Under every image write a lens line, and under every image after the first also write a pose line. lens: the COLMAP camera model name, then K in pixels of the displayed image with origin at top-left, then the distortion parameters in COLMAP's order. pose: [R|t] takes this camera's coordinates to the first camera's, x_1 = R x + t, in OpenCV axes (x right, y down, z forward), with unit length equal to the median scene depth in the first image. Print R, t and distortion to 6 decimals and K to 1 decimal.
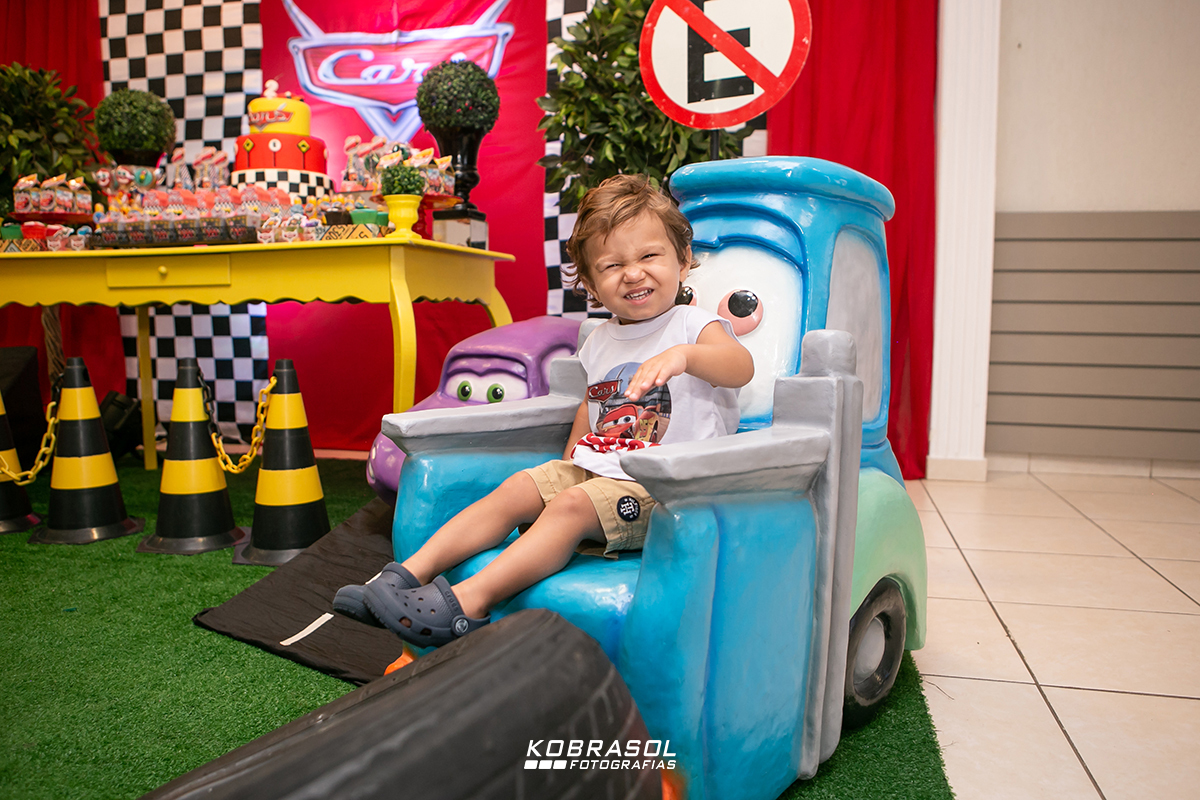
lens RADIAL K [[882.3, 0, 600.0], [0, 882.3, 400.0], [0, 0, 1]] dist [-0.096788, 0.065454]
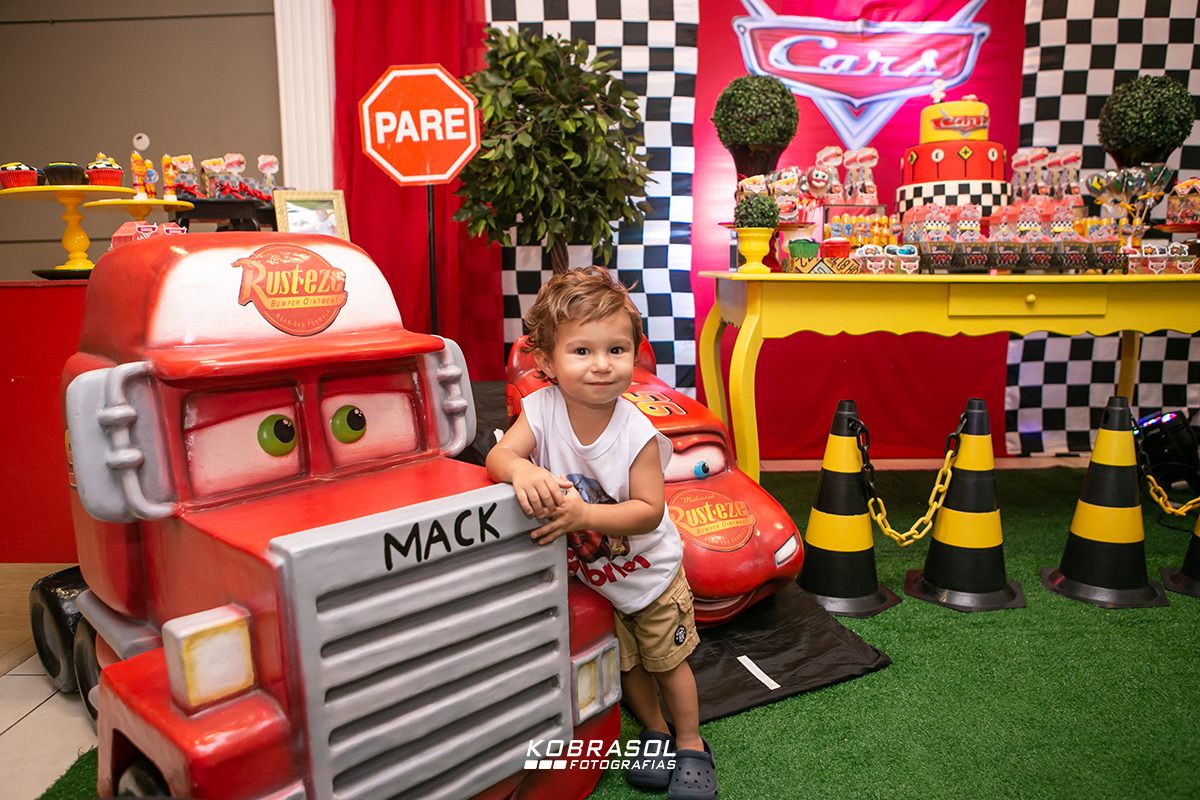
lens RADIAL K [[860.2, 0, 600.0], [0, 860.2, 400.0], [0, 0, 1]] dist [-0.104906, 0.077659]
pose [[0.974550, -0.041479, 0.220299, -0.985503], [0.030814, 0.998191, 0.051631, -0.088401], [-0.222042, -0.043528, 0.974065, 0.198086]]
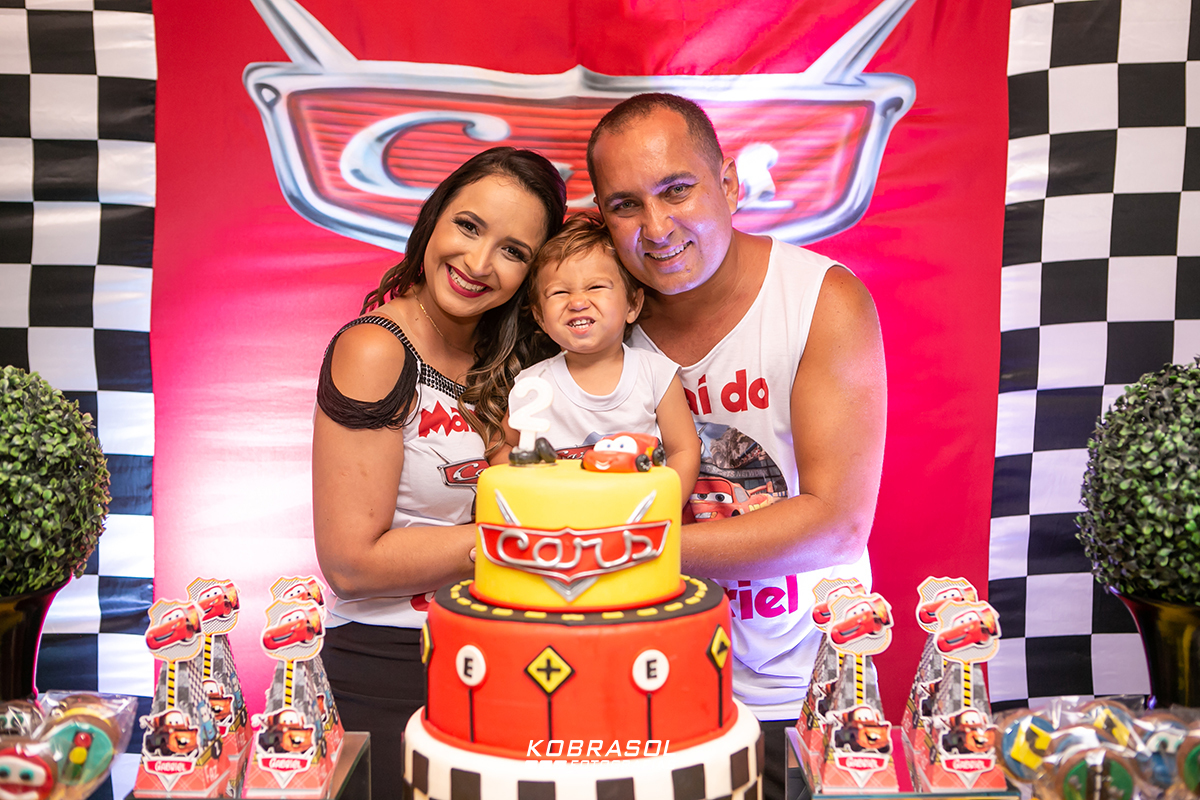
lens RADIAL K [[1424.5, 0, 600.0], [0, 1424.5, 400.0], [0, 0, 1]] dist [-0.008105, 0.035662]
pose [[0.975885, -0.017676, 0.217567, -0.482075], [0.022659, 0.999534, -0.020432, -0.365989], [-0.217104, 0.024870, 0.975832, 0.550748]]
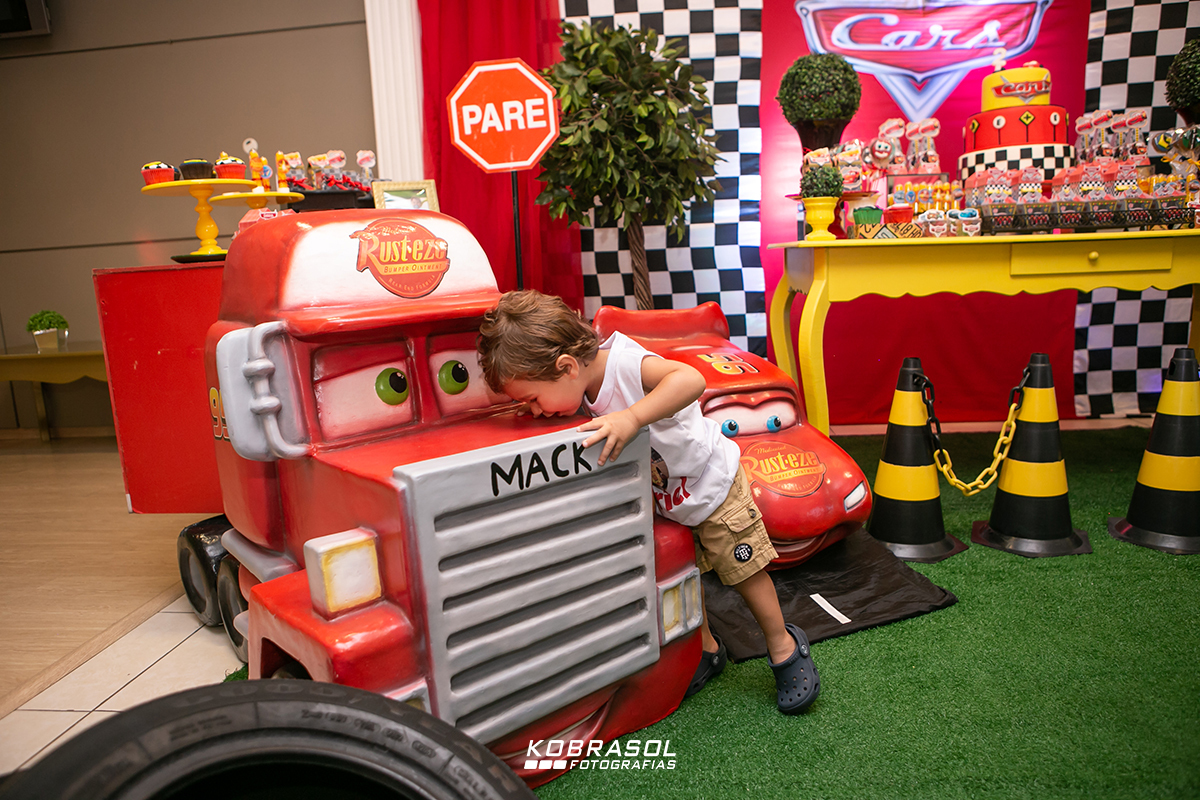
lens RADIAL K [[826.4, 0, 600.0], [0, 826.4, 400.0], [0, 0, 1]] dist [-0.099700, 0.071408]
pose [[0.989340, -0.065062, 0.130285, -0.994904], [0.056780, 0.996182, 0.066307, -0.070404], [-0.134101, -0.058203, 0.989257, 0.170875]]
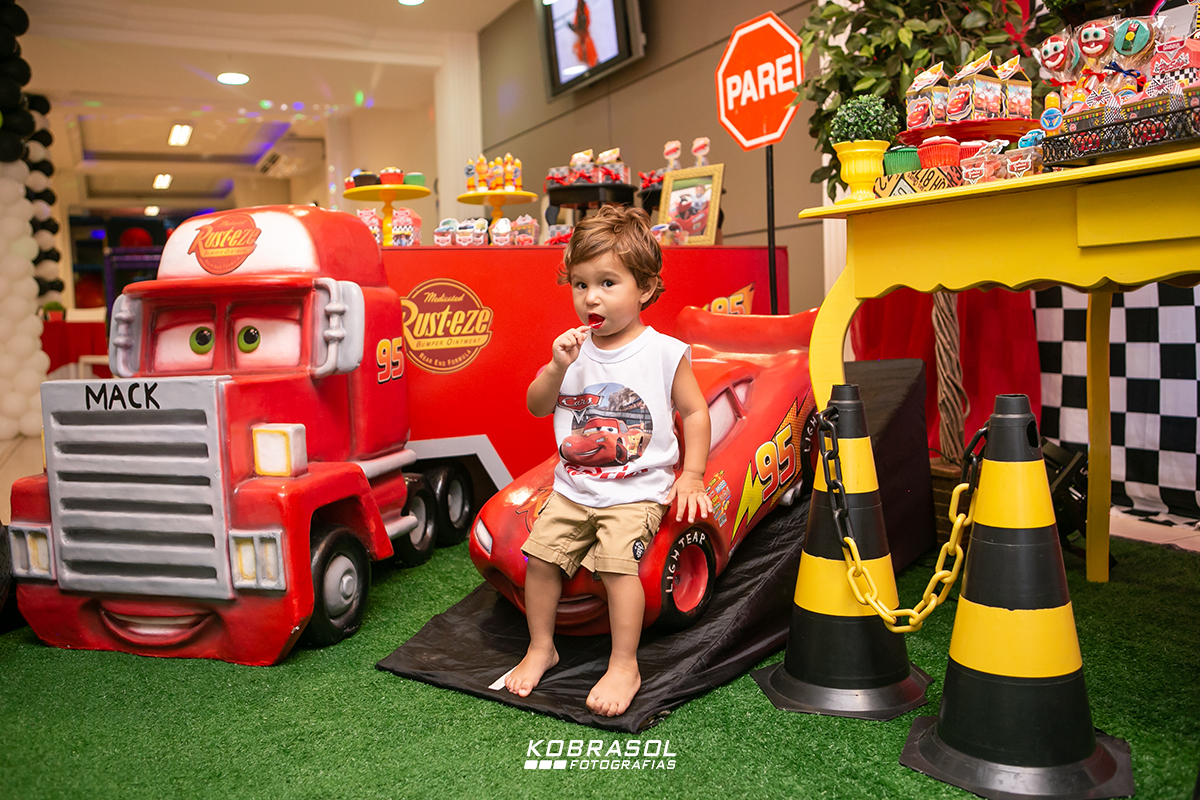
lens RADIAL K [[1022.3, 0, 599.3], [0, 1022.3, 387.3], [0, 0, 1]] dist [-0.040253, 0.006032]
pose [[0.642804, 0.036764, -0.765148, -0.272950], [-0.050376, 0.998714, 0.005666, -0.038223], [0.764373, 0.034903, 0.643829, 0.384606]]
